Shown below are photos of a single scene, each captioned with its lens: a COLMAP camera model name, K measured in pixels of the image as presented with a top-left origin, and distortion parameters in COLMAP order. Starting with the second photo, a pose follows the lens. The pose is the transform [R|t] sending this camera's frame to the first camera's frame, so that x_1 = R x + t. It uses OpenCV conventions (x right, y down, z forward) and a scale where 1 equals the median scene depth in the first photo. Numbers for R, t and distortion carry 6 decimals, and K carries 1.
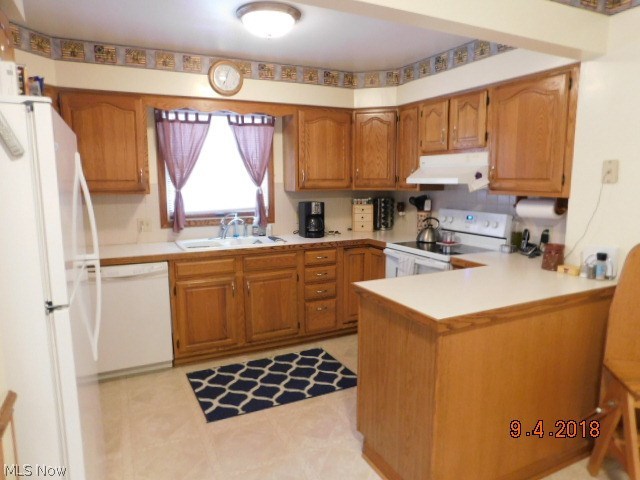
lens RADIAL K [[430.8, 0, 332.8], [0, 430.8, 237.0], [0, 0, 1]] dist [-0.046964, 0.029759]
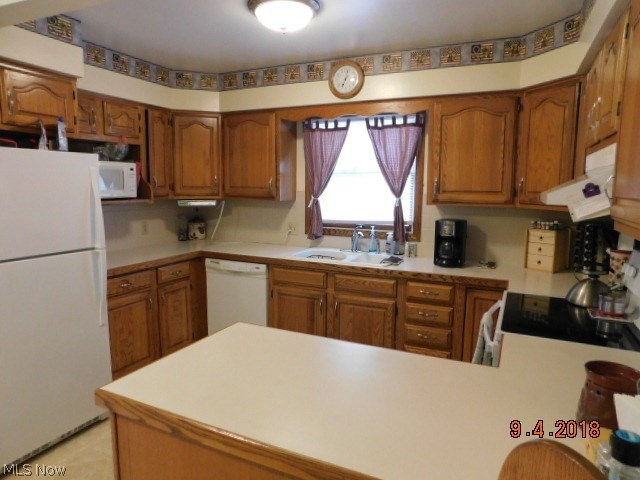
lens RADIAL K [[430.8, 0, 319.6], [0, 430.8, 237.8], [0, 0, 1]] dist [-0.046964, 0.029759]
pose [[0.610069, 0.106668, -0.785136, 0.442270], [-0.119477, 0.991951, 0.041930, -0.057950], [0.783289, 0.068225, 0.617903, 0.369396]]
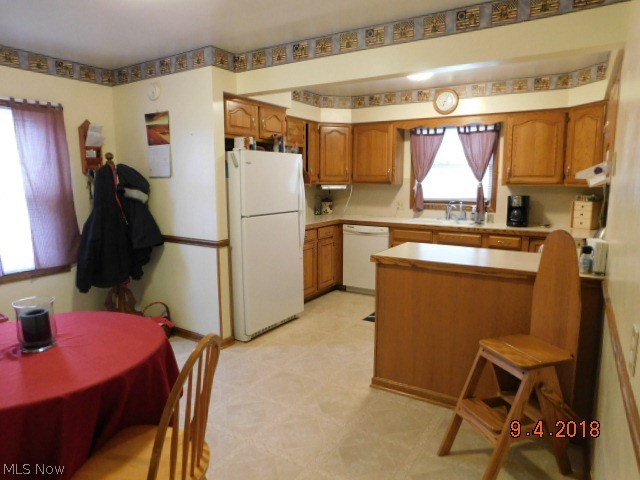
lens RADIAL K [[430.8, 0, 321.1], [0, 430.8, 238.2], [0, 0, 1]] dist [-0.046964, 0.029759]
pose [[0.514819, 0.120326, -0.848813, 0.698787], [-0.118380, 0.990594, 0.068625, 0.015118], [0.849086, 0.065154, 0.524221, -0.028849]]
